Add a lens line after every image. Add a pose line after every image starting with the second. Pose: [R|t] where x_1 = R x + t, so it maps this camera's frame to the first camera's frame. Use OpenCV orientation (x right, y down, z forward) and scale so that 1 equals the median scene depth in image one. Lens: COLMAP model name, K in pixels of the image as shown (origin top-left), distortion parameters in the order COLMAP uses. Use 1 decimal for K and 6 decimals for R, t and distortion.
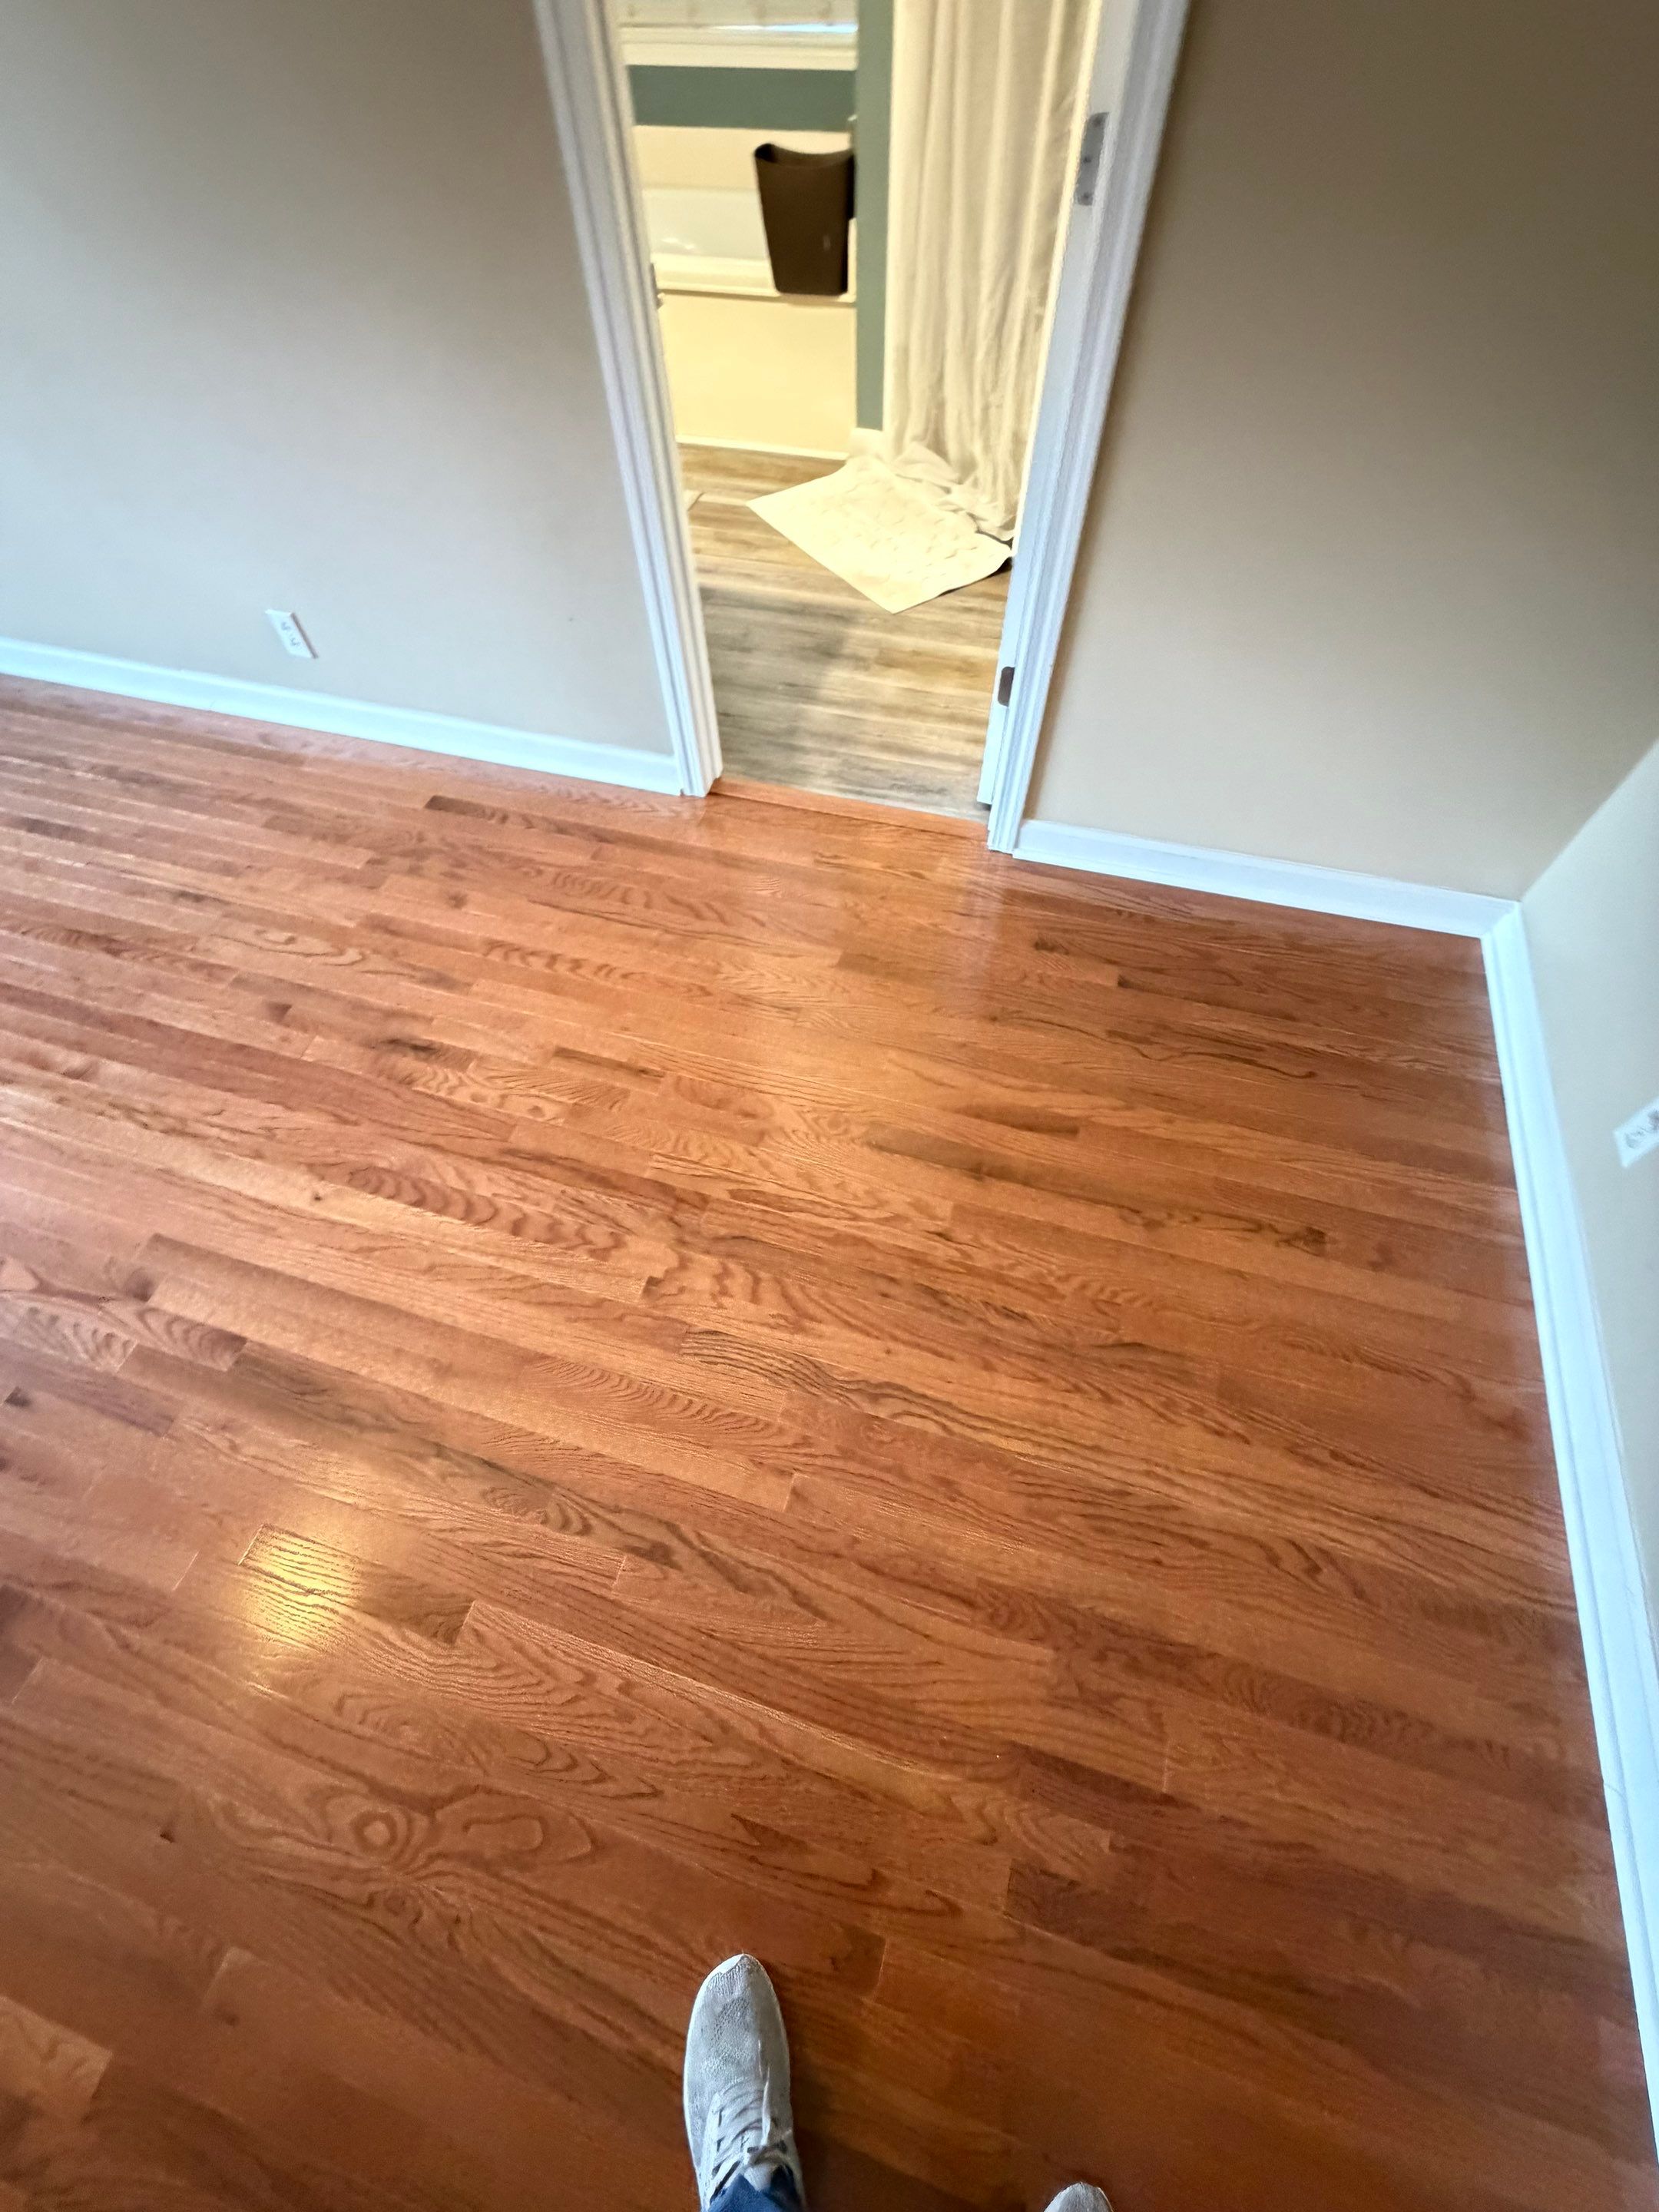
lens RADIAL K [[881.8, 0, 833.5], [0, 881.8, 1107.2], [0, 0, 1]] dist [-0.000115, 0.000374]
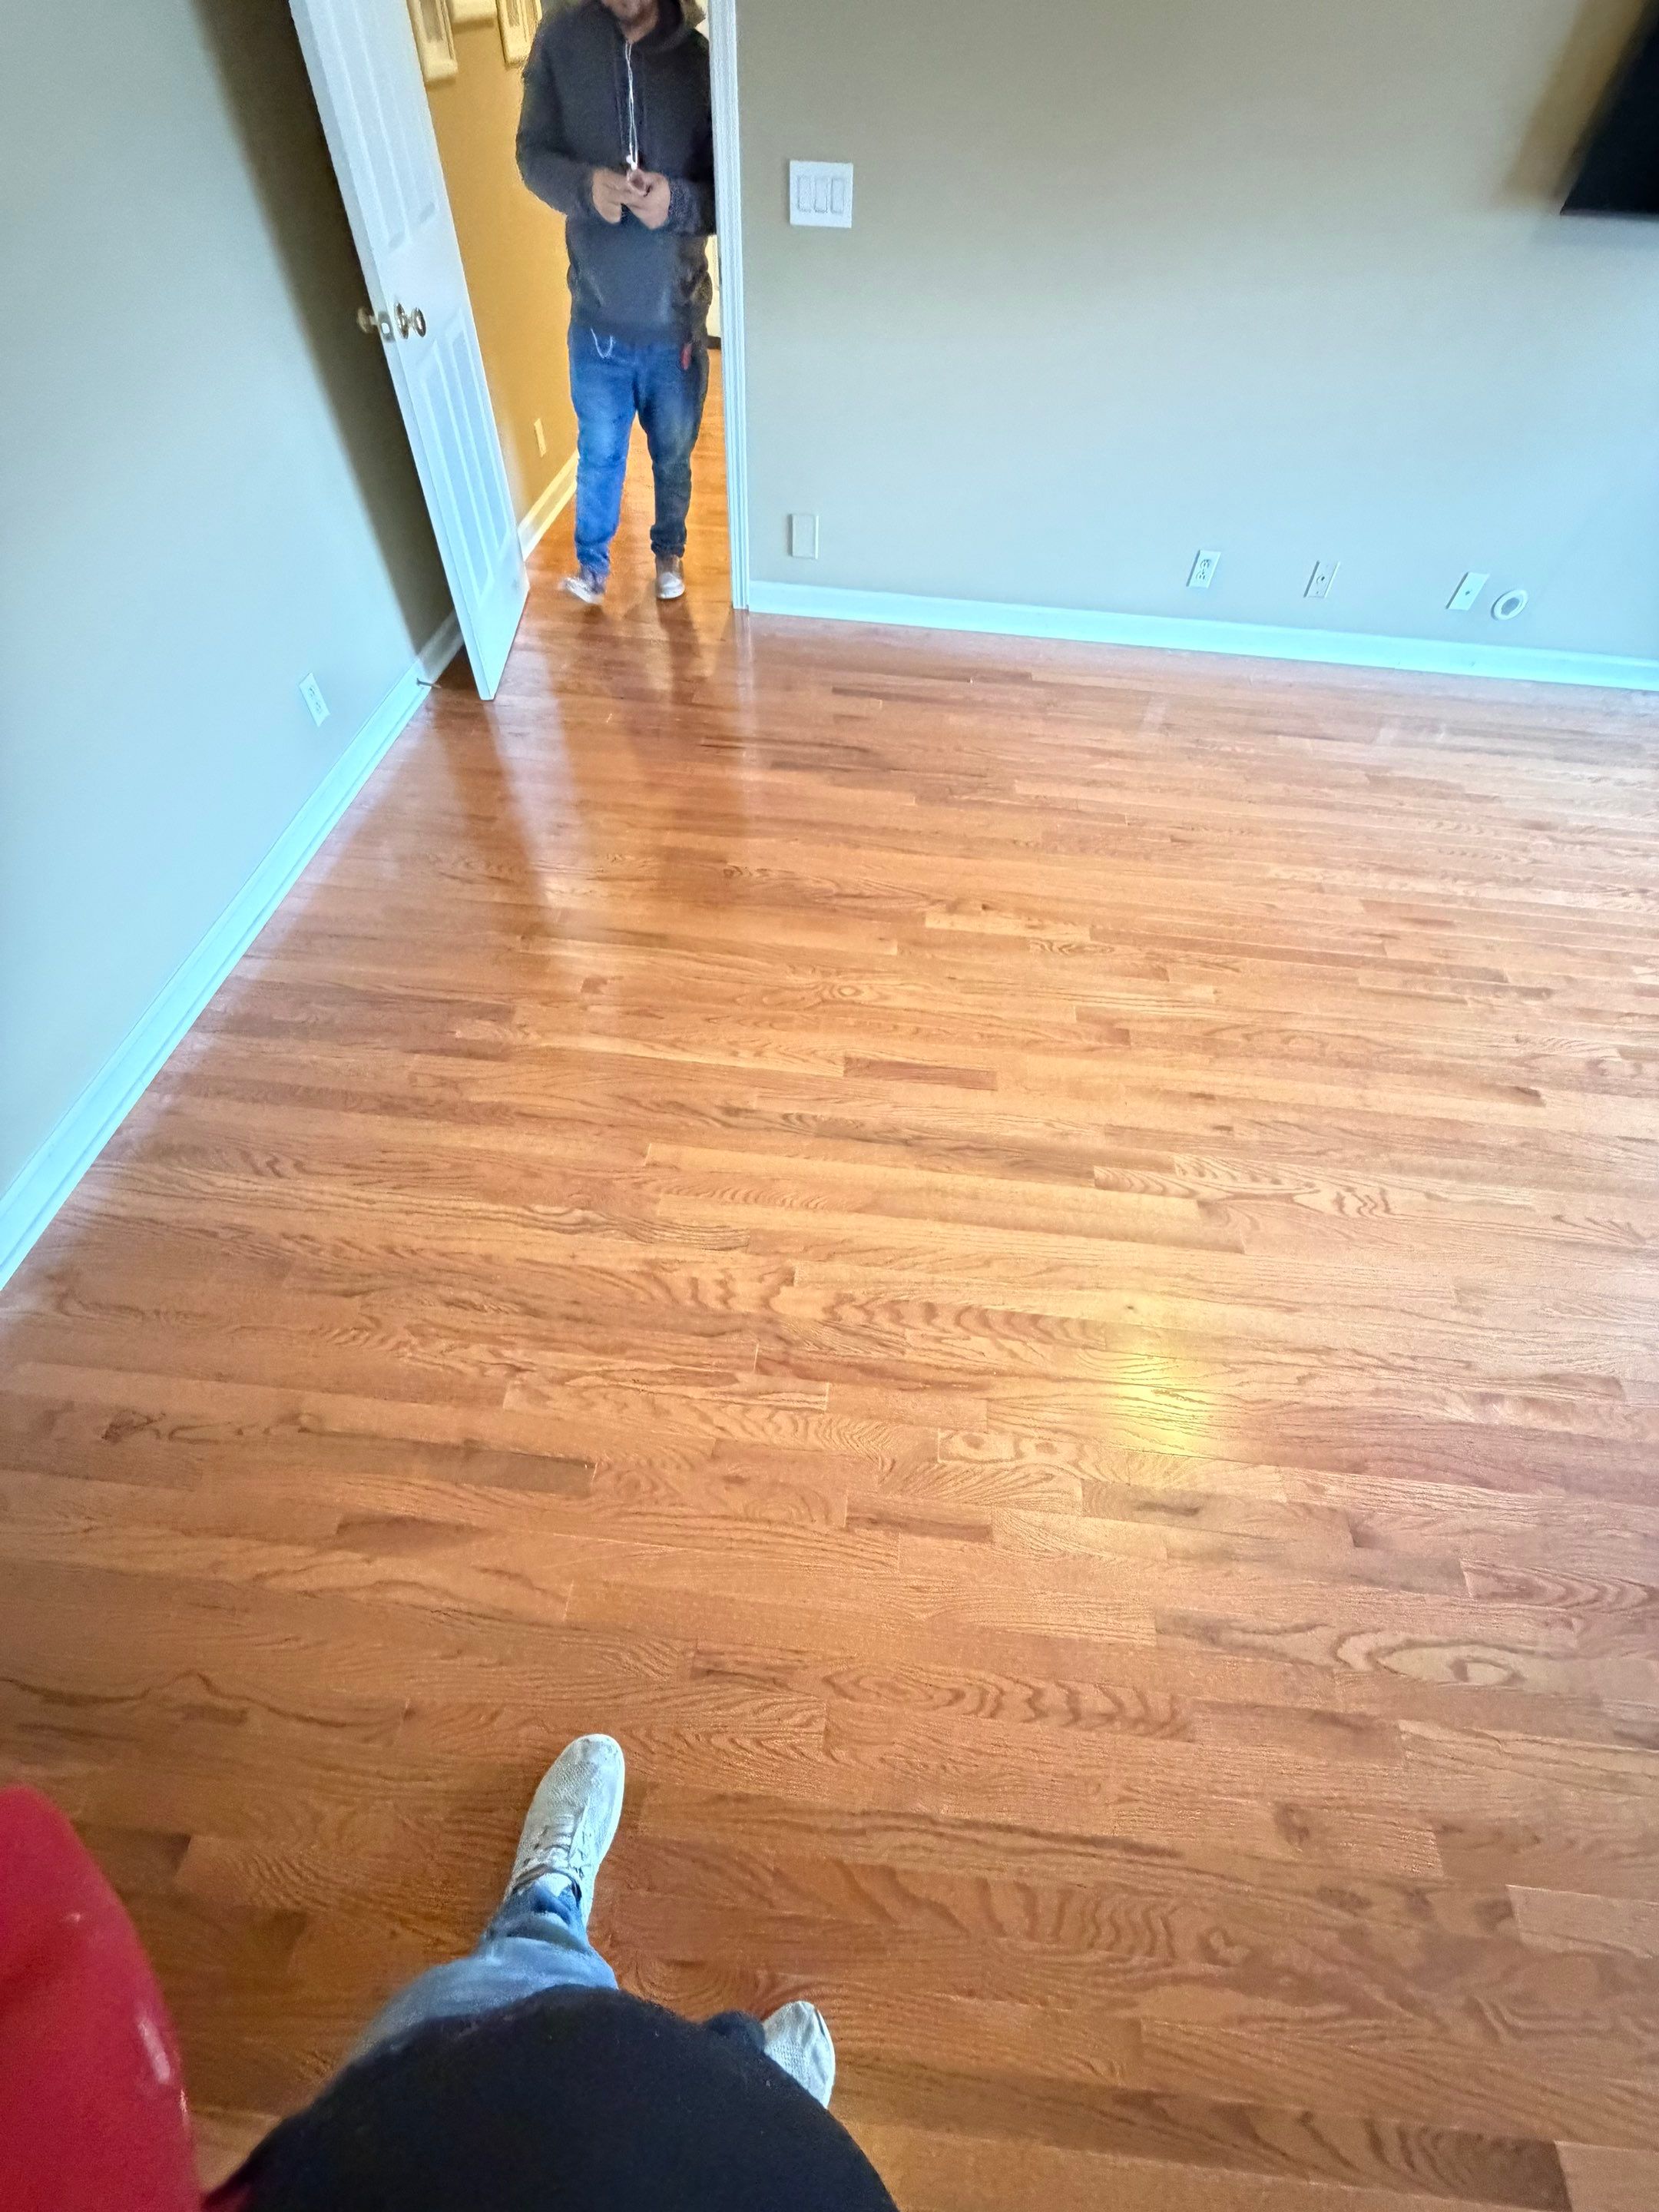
lens RADIAL K [[881.8, 0, 827.9], [0, 881.8, 1110.2], [0, 0, 1]] dist [-0.000115, 0.000374]
pose [[-0.982290, 0.136533, -0.128318, -0.134151], [-0.167724, -0.335469, 0.927000, -0.733381], [0.083520, 0.932105, 0.352427, 0.391603]]
